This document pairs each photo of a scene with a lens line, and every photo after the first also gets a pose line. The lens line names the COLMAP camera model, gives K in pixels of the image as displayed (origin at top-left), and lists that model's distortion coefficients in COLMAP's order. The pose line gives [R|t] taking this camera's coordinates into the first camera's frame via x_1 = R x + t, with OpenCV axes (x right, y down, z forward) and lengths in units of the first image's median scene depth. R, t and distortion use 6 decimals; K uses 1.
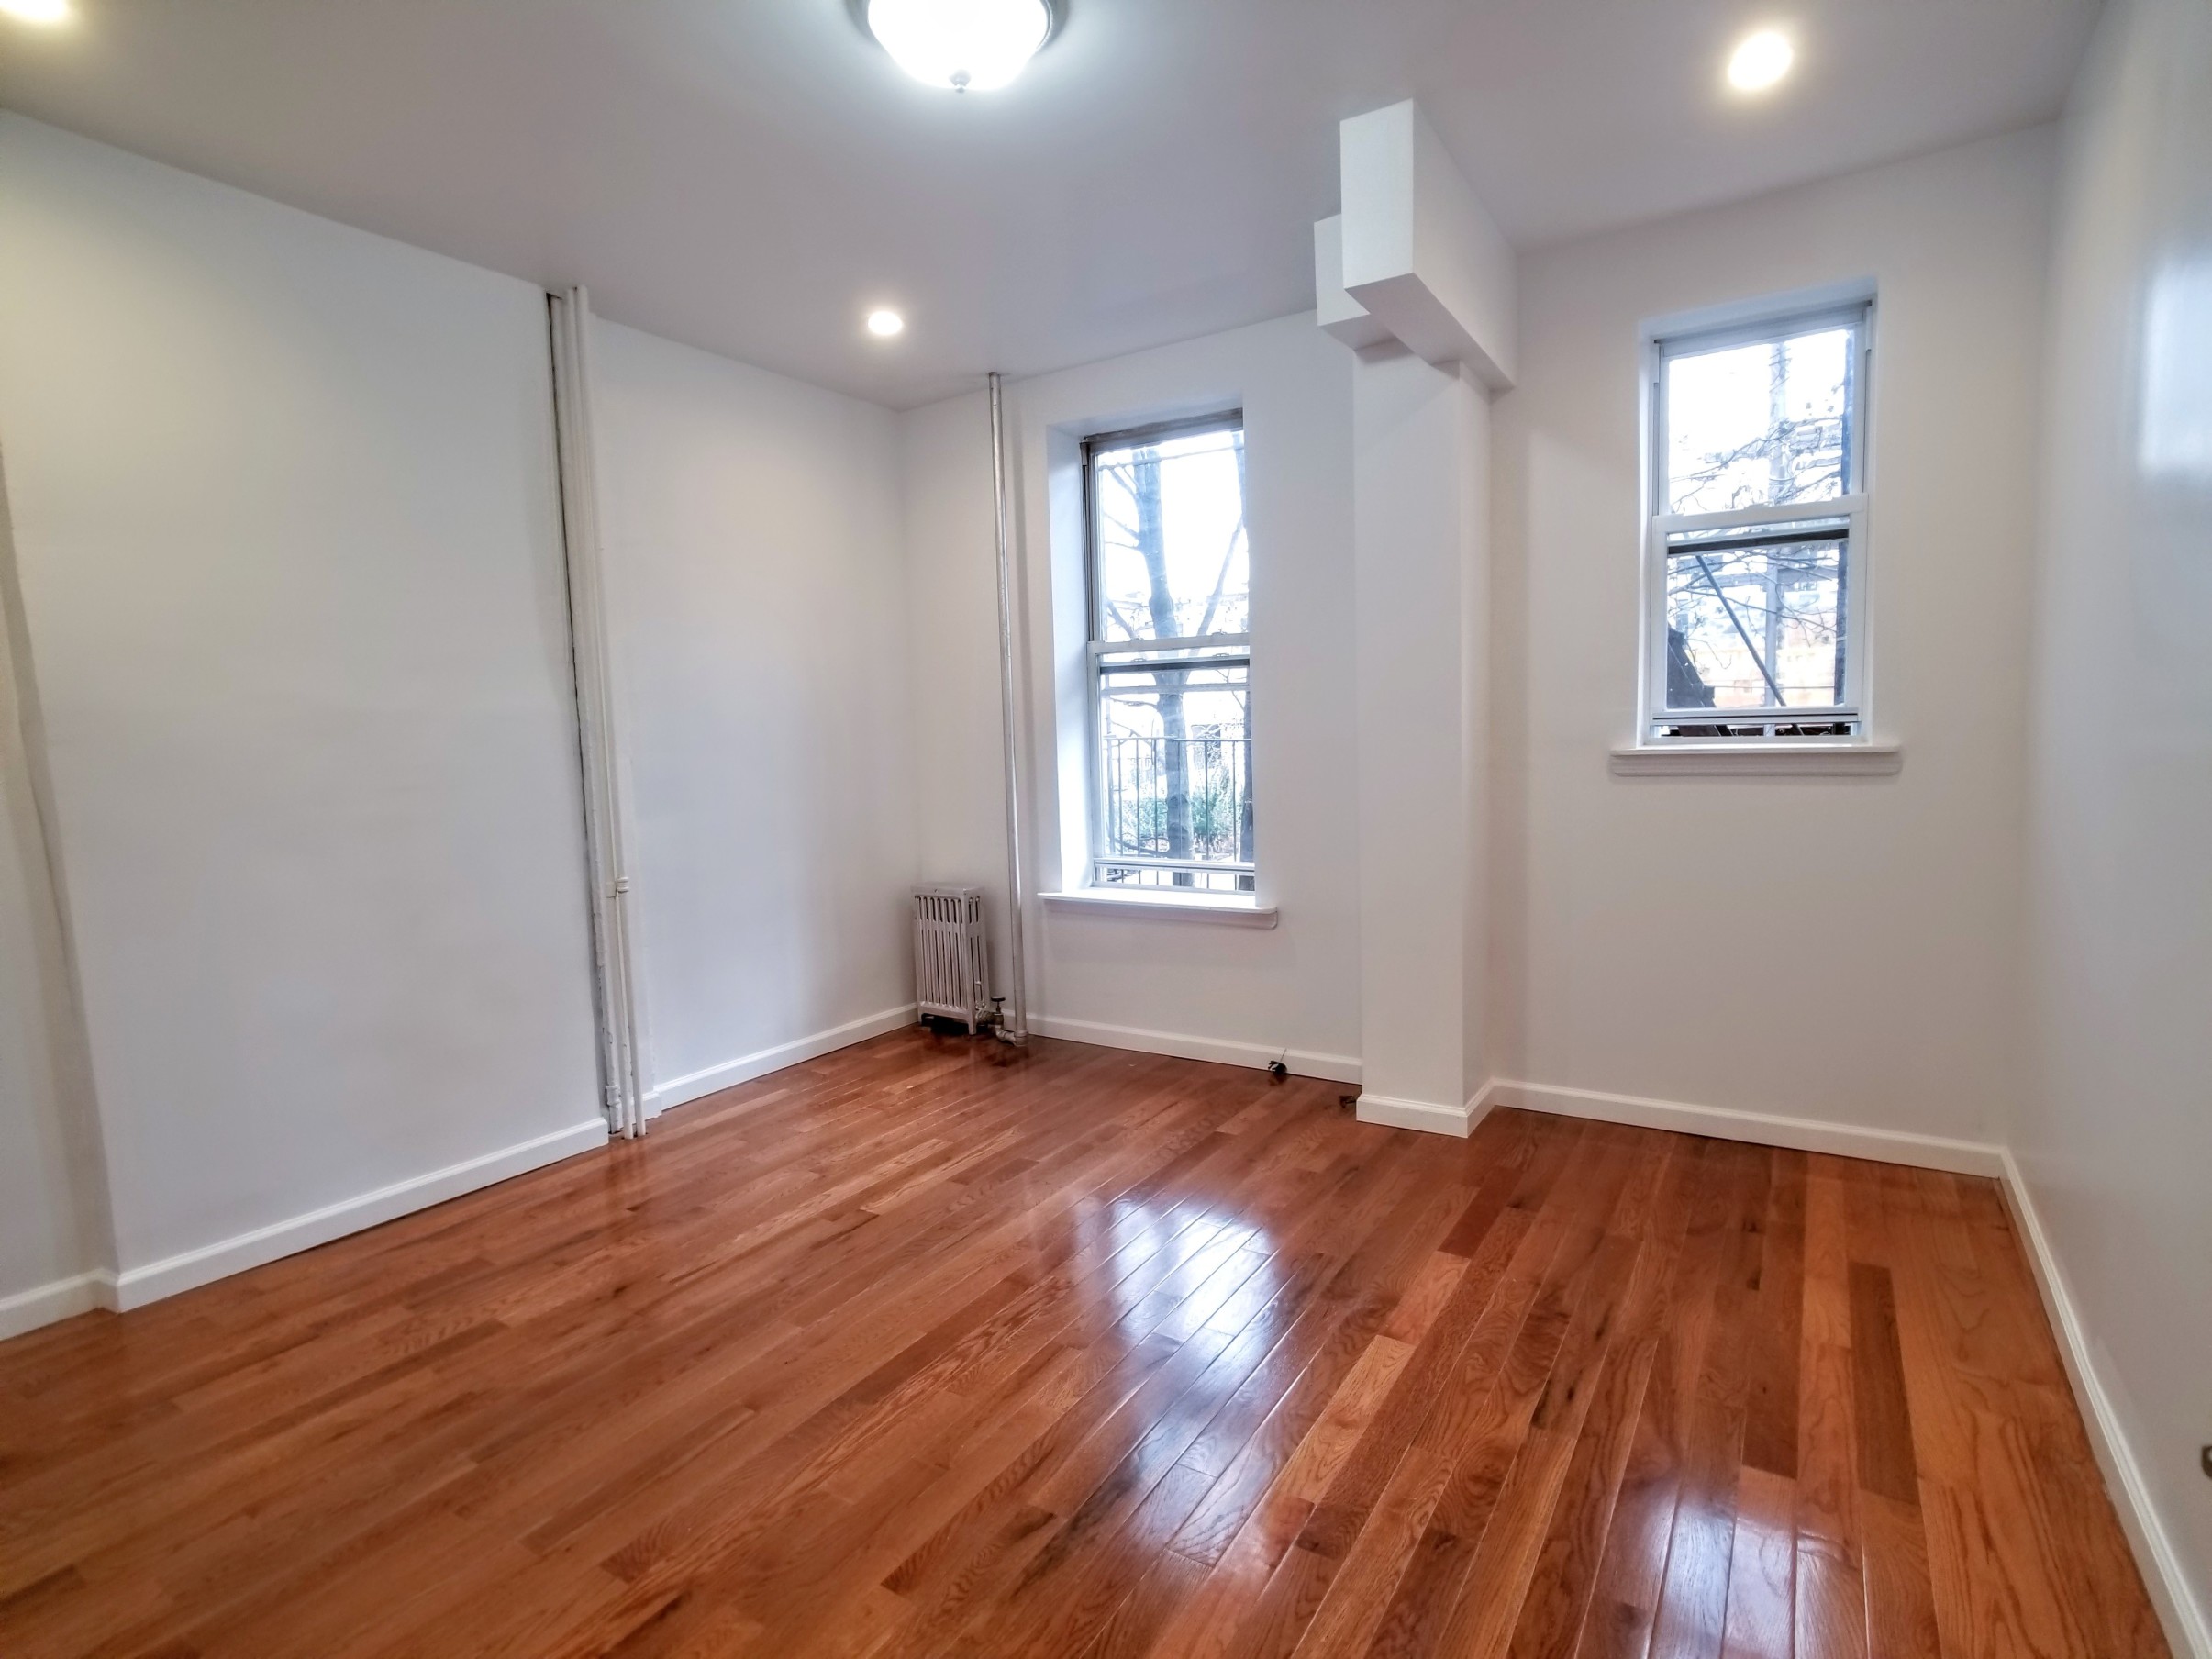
lens RADIAL K [[1124.3, 0, 1102.8], [0, 1124.3, 812.9], [0, 0, 1]] dist [-0.001967, -0.000782]
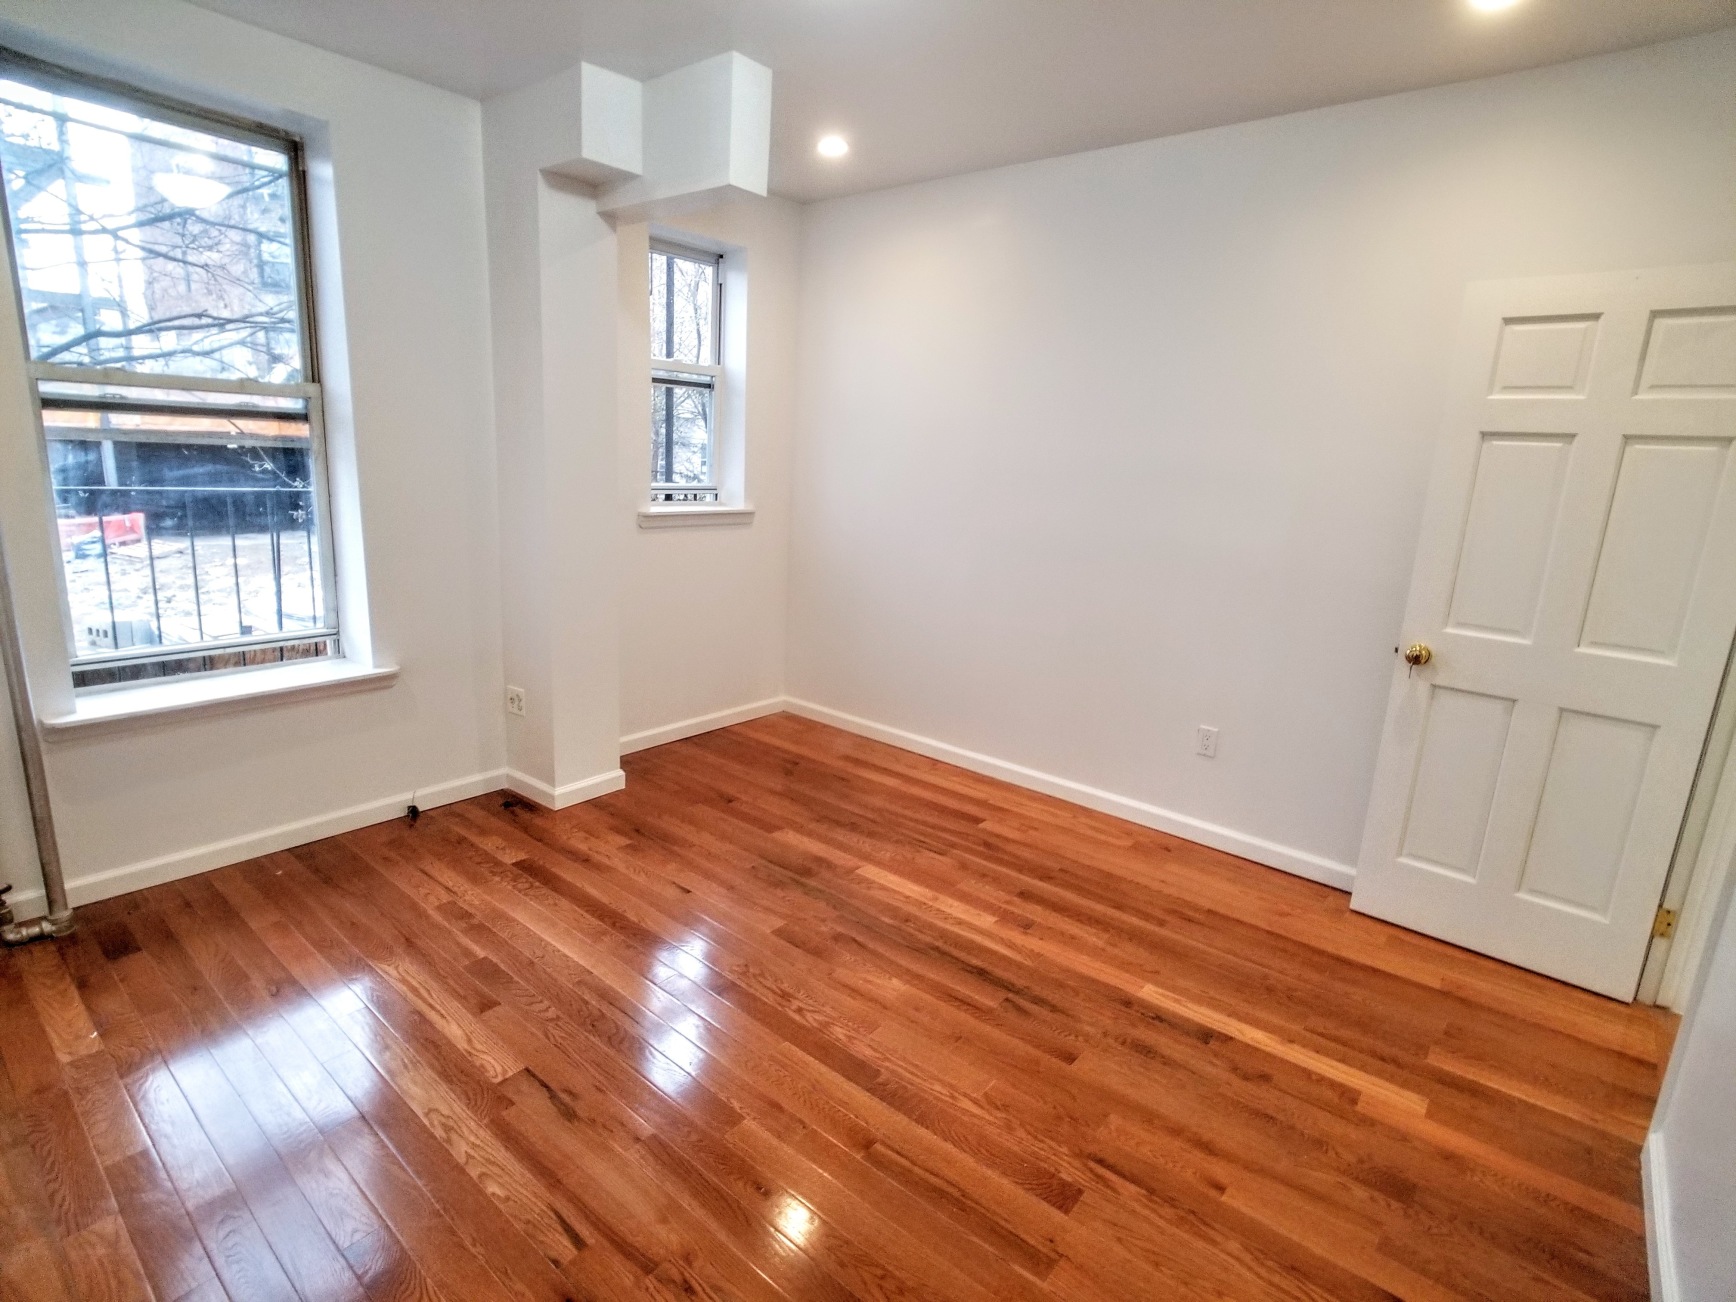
lens RADIAL K [[866.8, 0, 834.0], [0, 866.8, 645.8], [0, 0, 1]] dist [-0.002286, -0.000311]
pose [[0.141384, -0.183724, 0.972757, -0.659078], [0.024418, 0.982976, 0.182105, -0.082564], [-0.989654, -0.001994, 0.143463, 0.551571]]
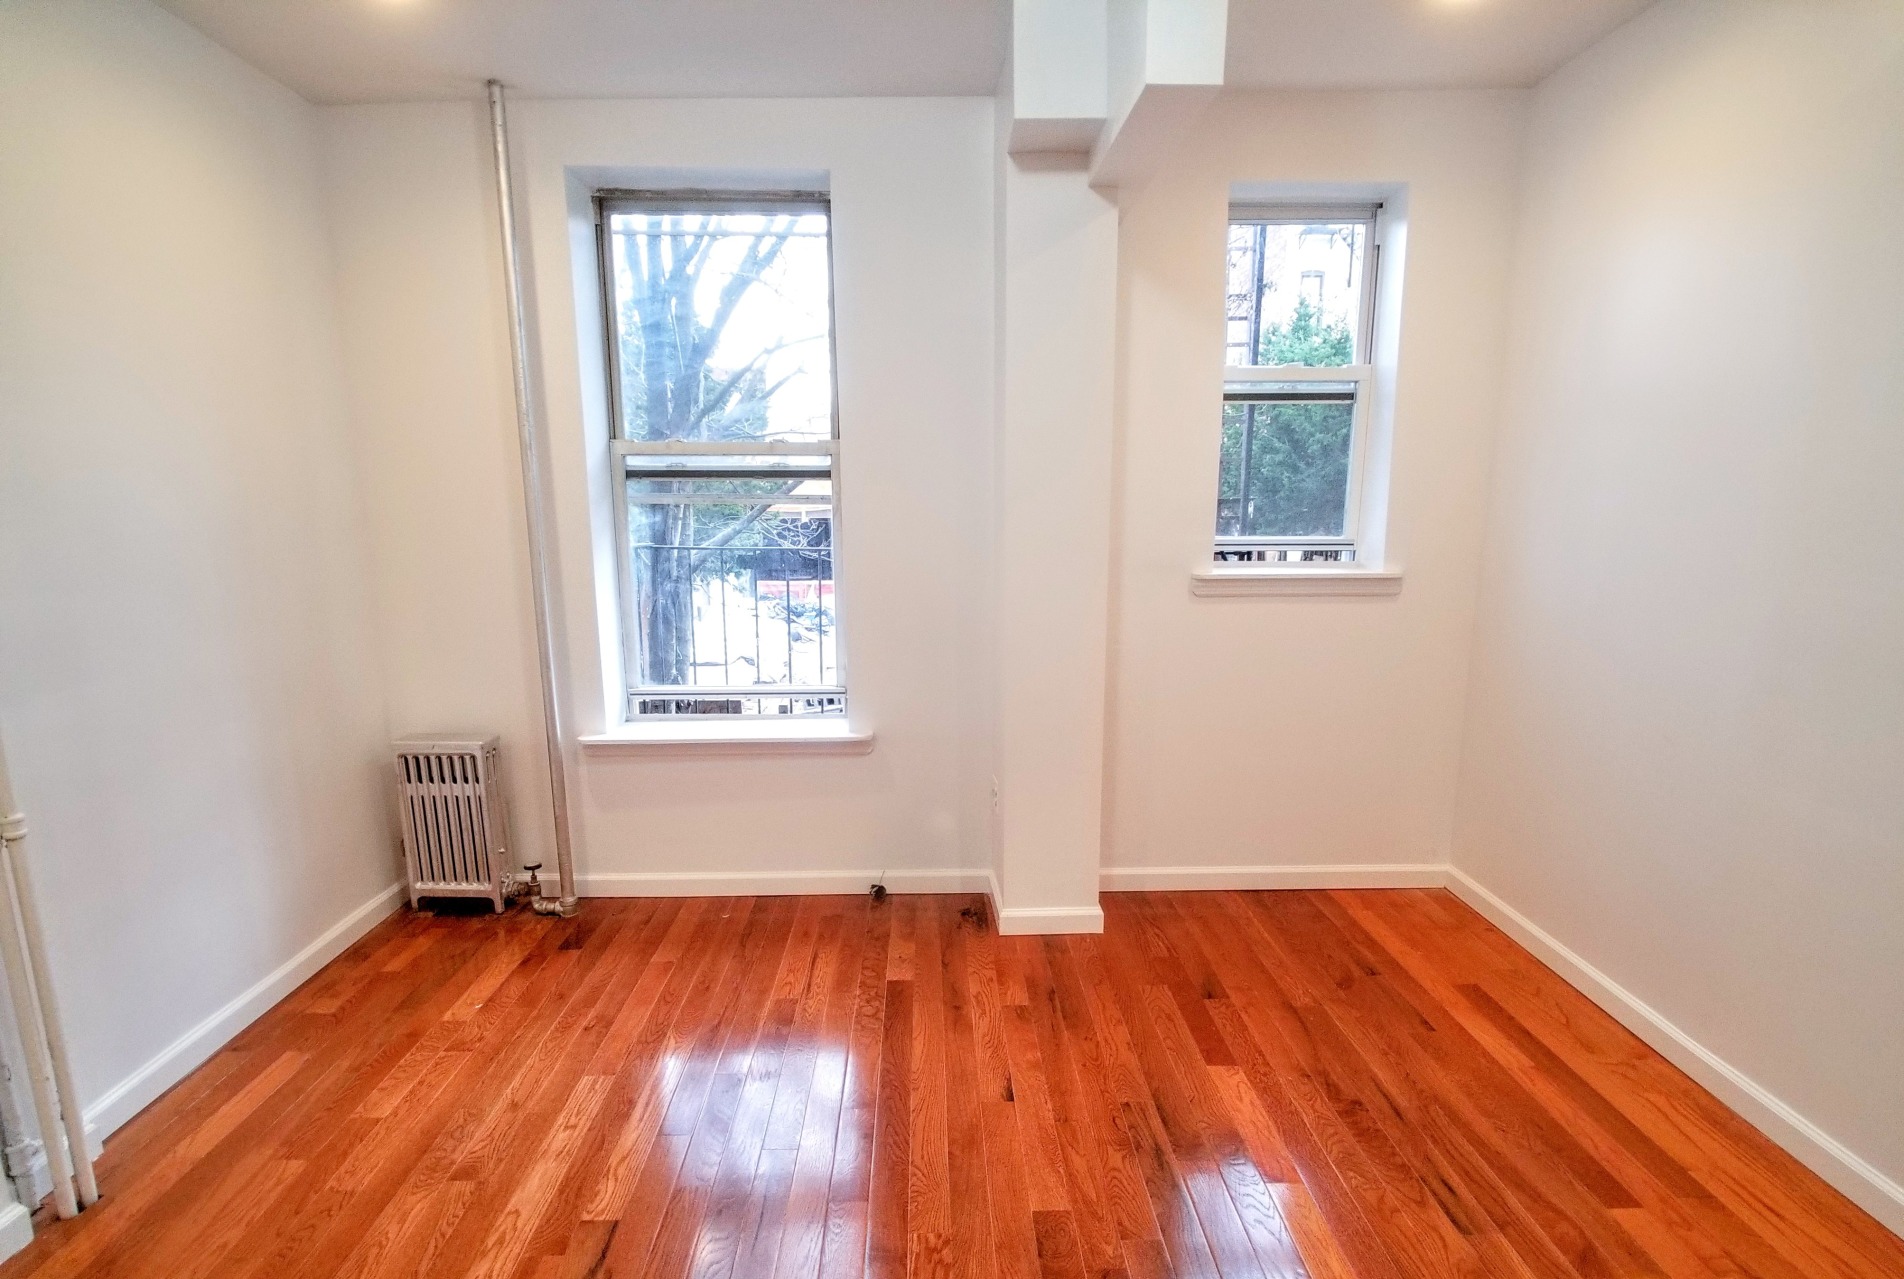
lens RADIAL K [[964.2, 0, 947.0], [0, 964.2, 683.9], [0, 0, 1]] dist [-0.008753, -0.000508]
pose [[0.832788, -0.080474, 0.547712, -0.286545], [0.022083, 0.993419, 0.112384, -0.058916], [-0.553152, -0.081497, 0.829085, 0.311121]]
